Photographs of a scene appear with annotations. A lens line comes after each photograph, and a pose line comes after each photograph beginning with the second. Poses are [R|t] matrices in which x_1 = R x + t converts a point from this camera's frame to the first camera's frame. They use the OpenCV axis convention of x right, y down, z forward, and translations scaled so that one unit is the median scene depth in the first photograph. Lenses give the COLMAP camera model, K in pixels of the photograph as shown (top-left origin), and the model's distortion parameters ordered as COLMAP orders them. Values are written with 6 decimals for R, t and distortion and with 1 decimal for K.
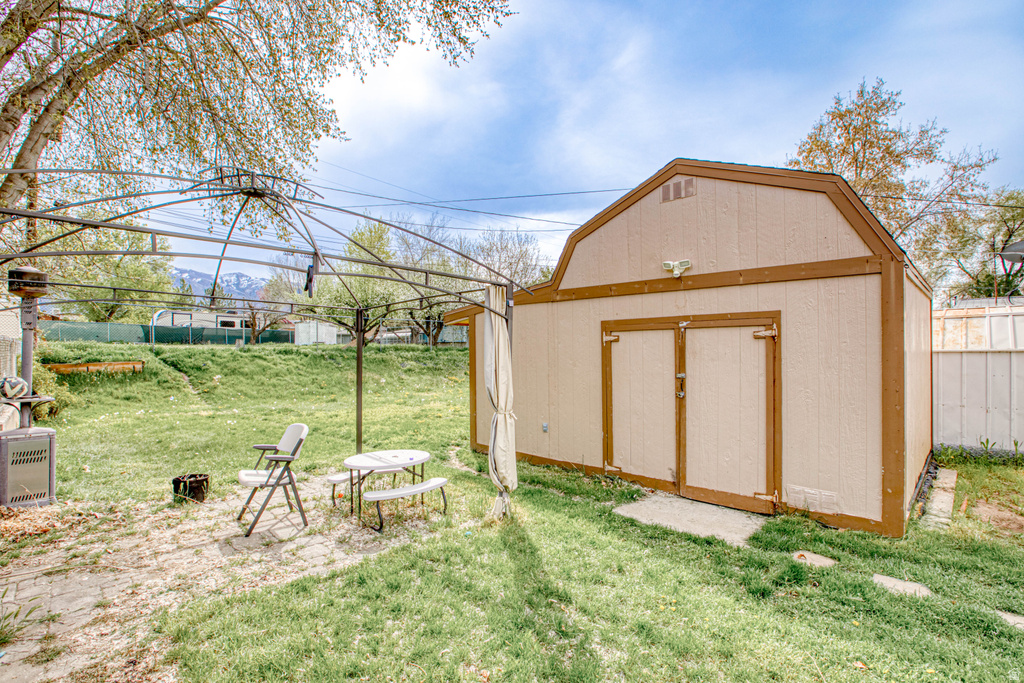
lens RADIAL K [[458.2, 0, 508.1], [0, 458.2, 347.2], [0, 0, 1]] dist [-0.027452, 0.000098]
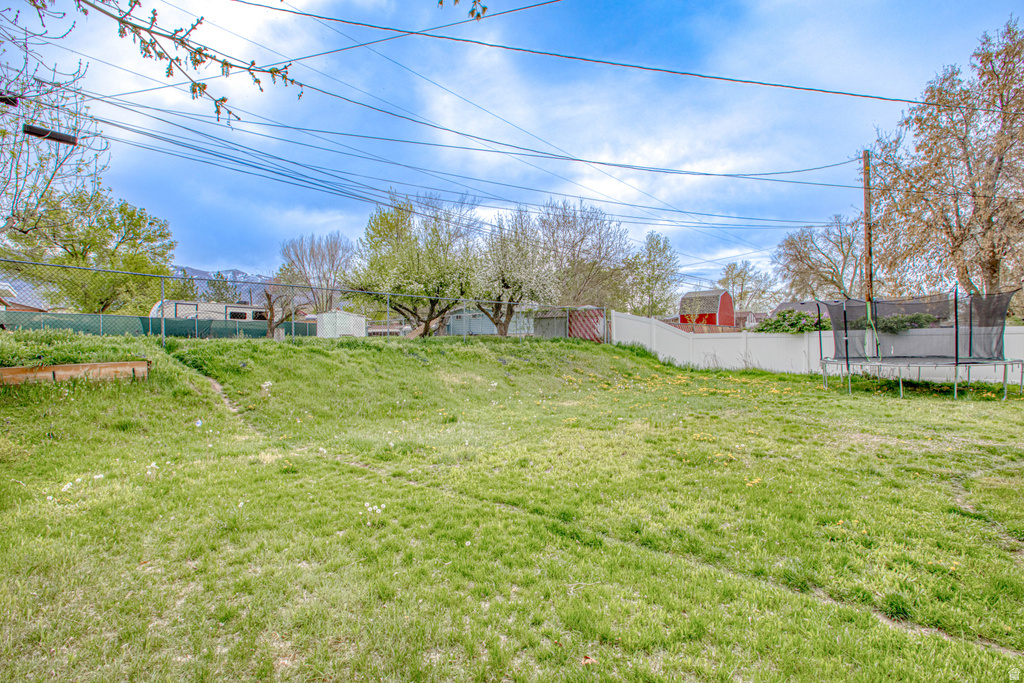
lens RADIAL K [[458.2, 0, 515.8], [0, 458.2, 338.5], [0, 0, 1]] dist [-0.027452, 0.000098]
pose [[0.999839, -0.009738, 0.015050, -0.294333], [0.009803, 0.999943, -0.004228, 0.007851], [-0.015008, 0.004375, 0.999878, 0.348882]]
